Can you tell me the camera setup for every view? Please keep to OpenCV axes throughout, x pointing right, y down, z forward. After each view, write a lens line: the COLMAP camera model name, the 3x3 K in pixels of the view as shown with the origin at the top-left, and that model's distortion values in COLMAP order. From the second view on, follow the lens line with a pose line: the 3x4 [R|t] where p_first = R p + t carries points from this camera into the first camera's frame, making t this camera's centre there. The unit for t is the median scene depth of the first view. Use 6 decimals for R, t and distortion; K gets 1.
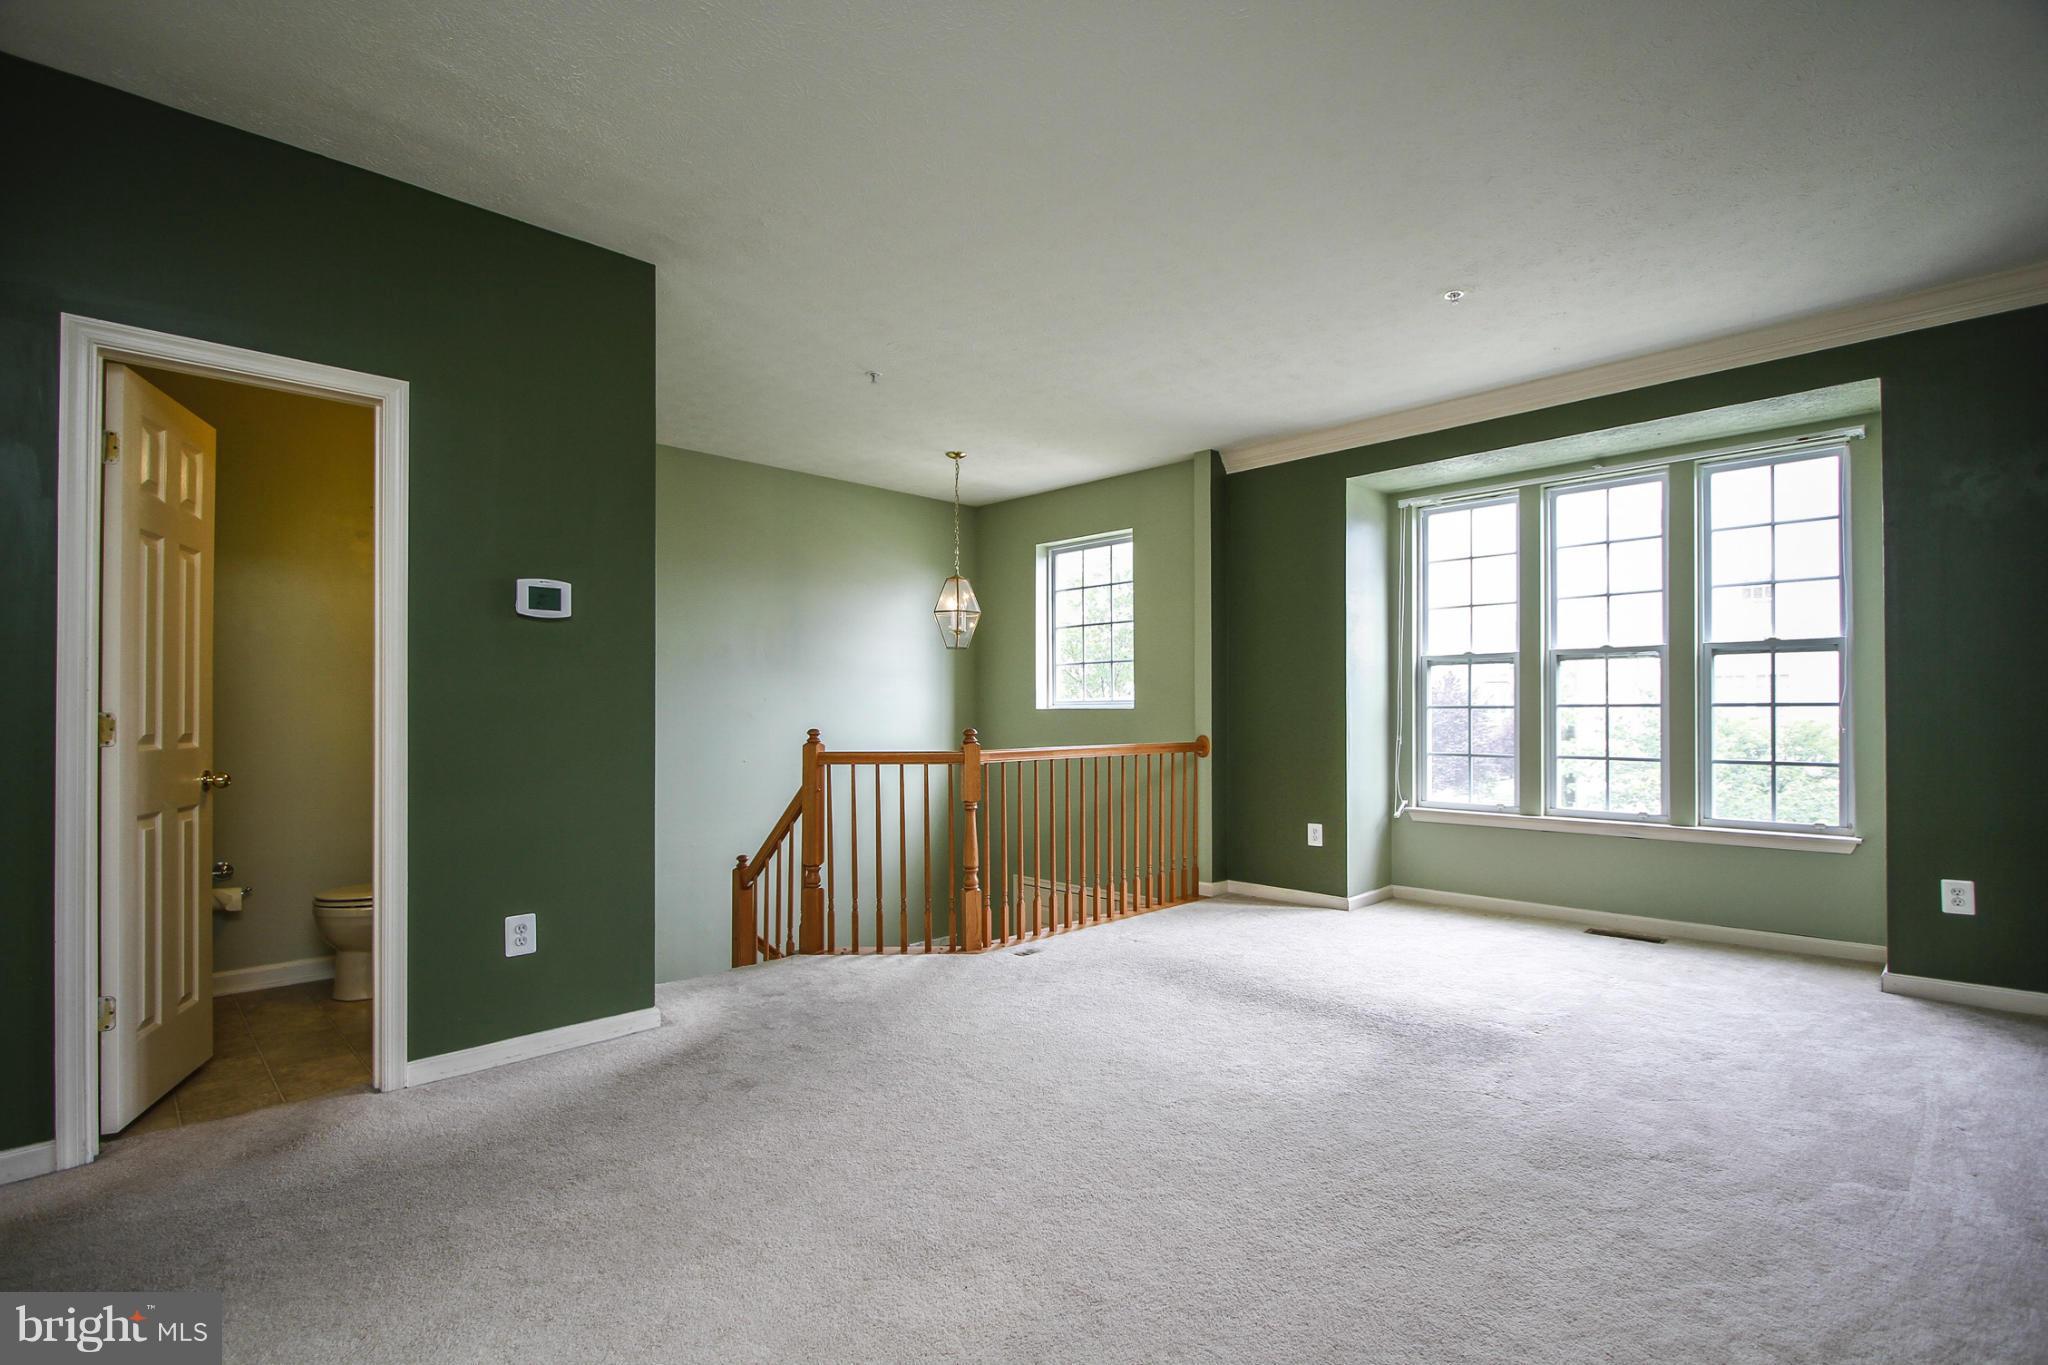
lens RADIAL K [[939.9, 0, 1022.4], [0, 939.9, 709.2], [0, 0, 1]] dist [-0.014177, 0.000894]
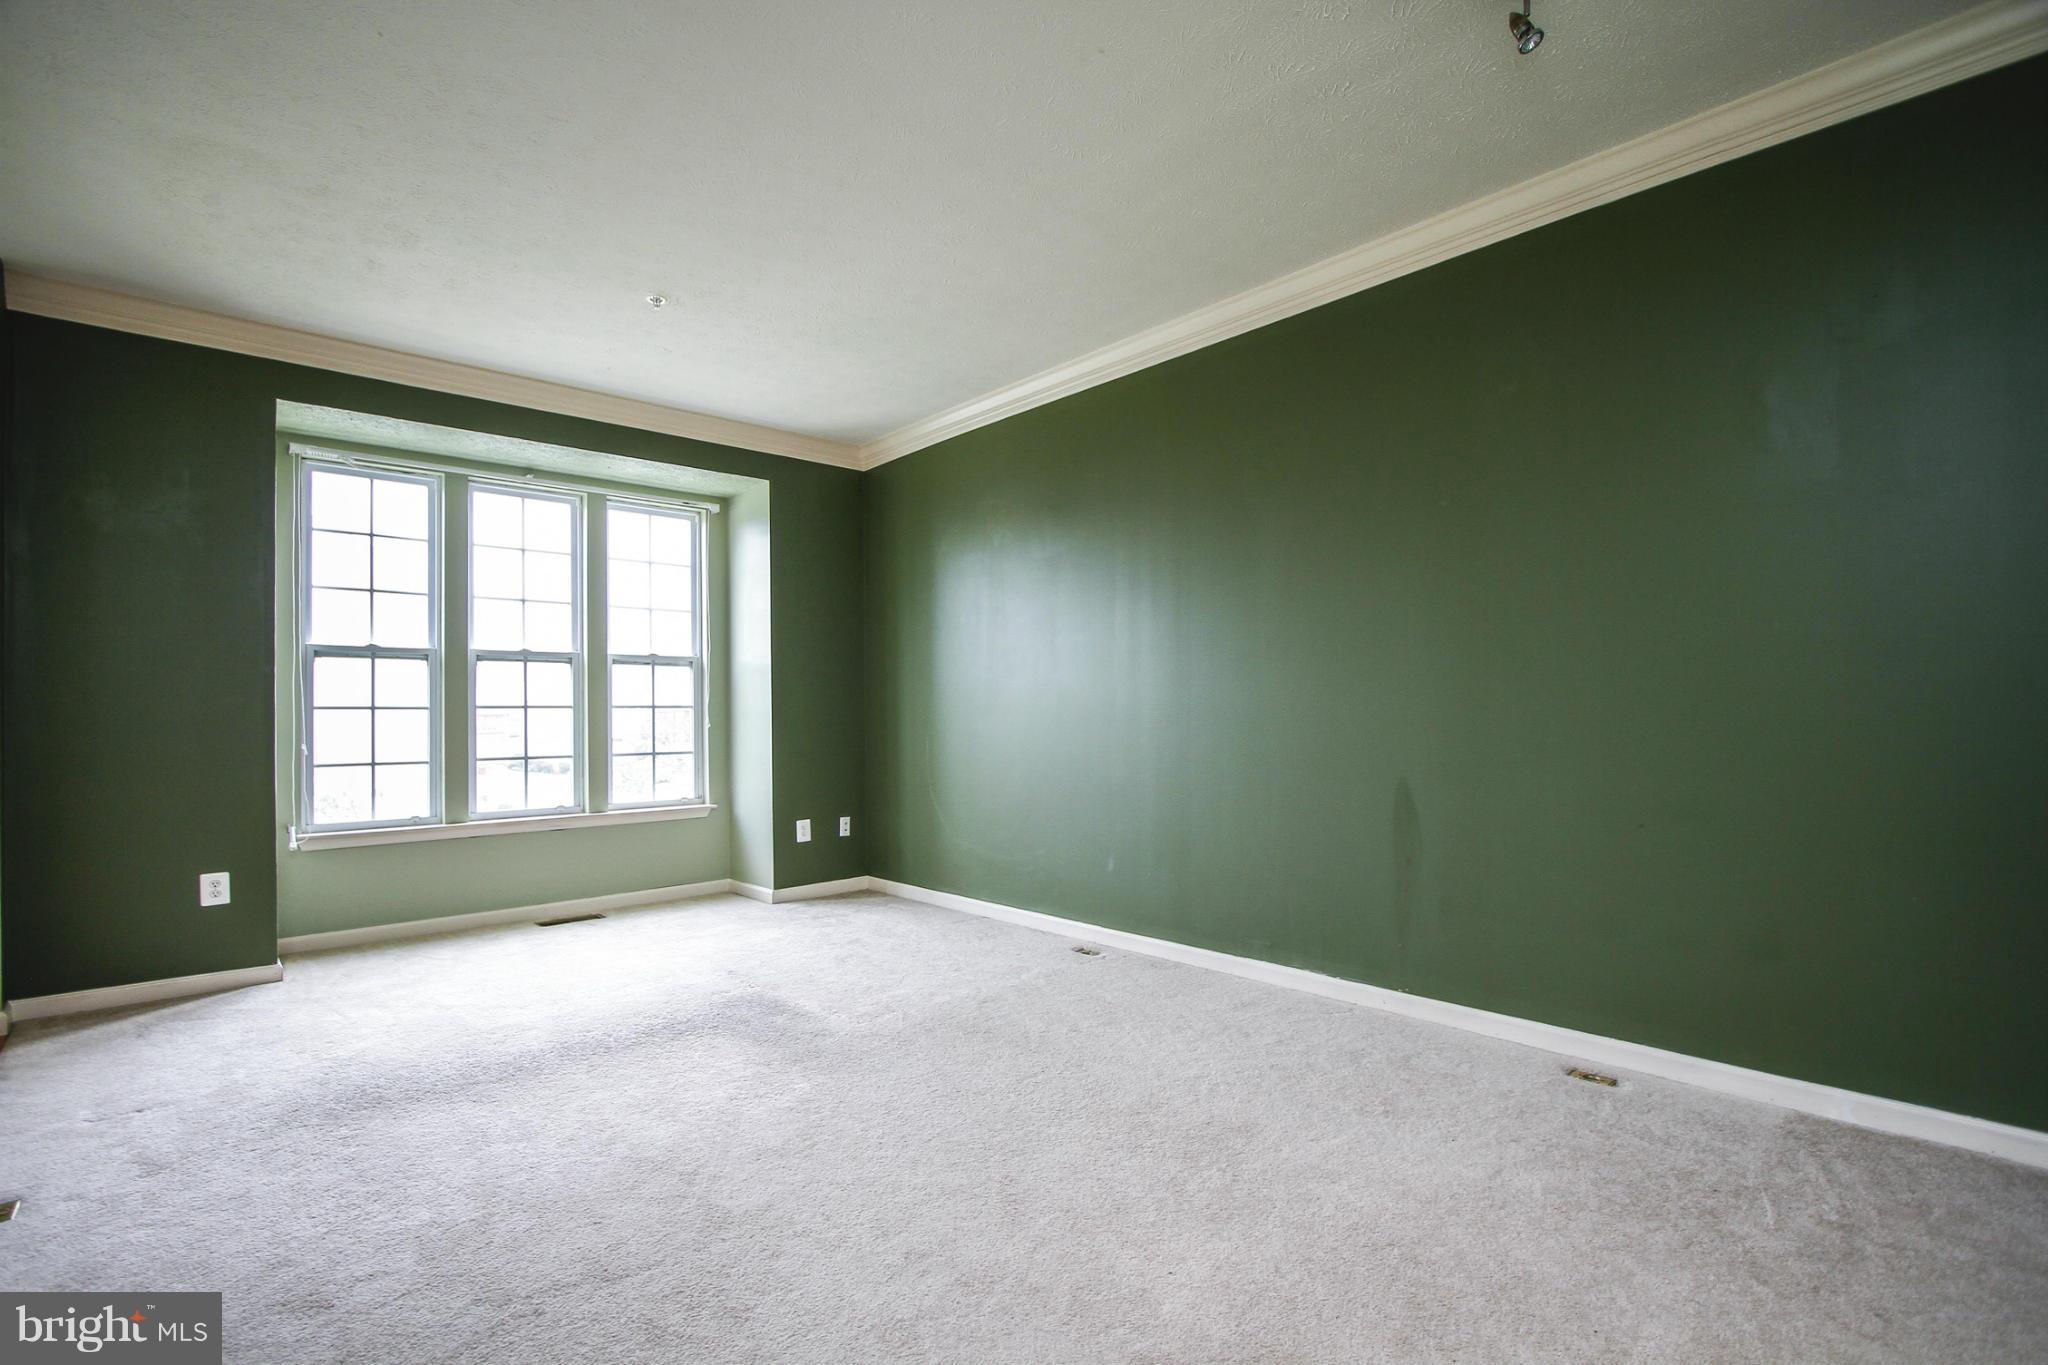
lens RADIAL K [[931.5, 0, 1028.7], [0, 931.5, 728.2], [0, 0, 1]] dist [-0.002017, -0.000120]
pose [[0.057397, -0.017506, 0.998198, -0.372661], [0.002318, 0.999846, 0.017401, 0.002709], [-0.998349, 0.001315, 0.057429, 0.376455]]
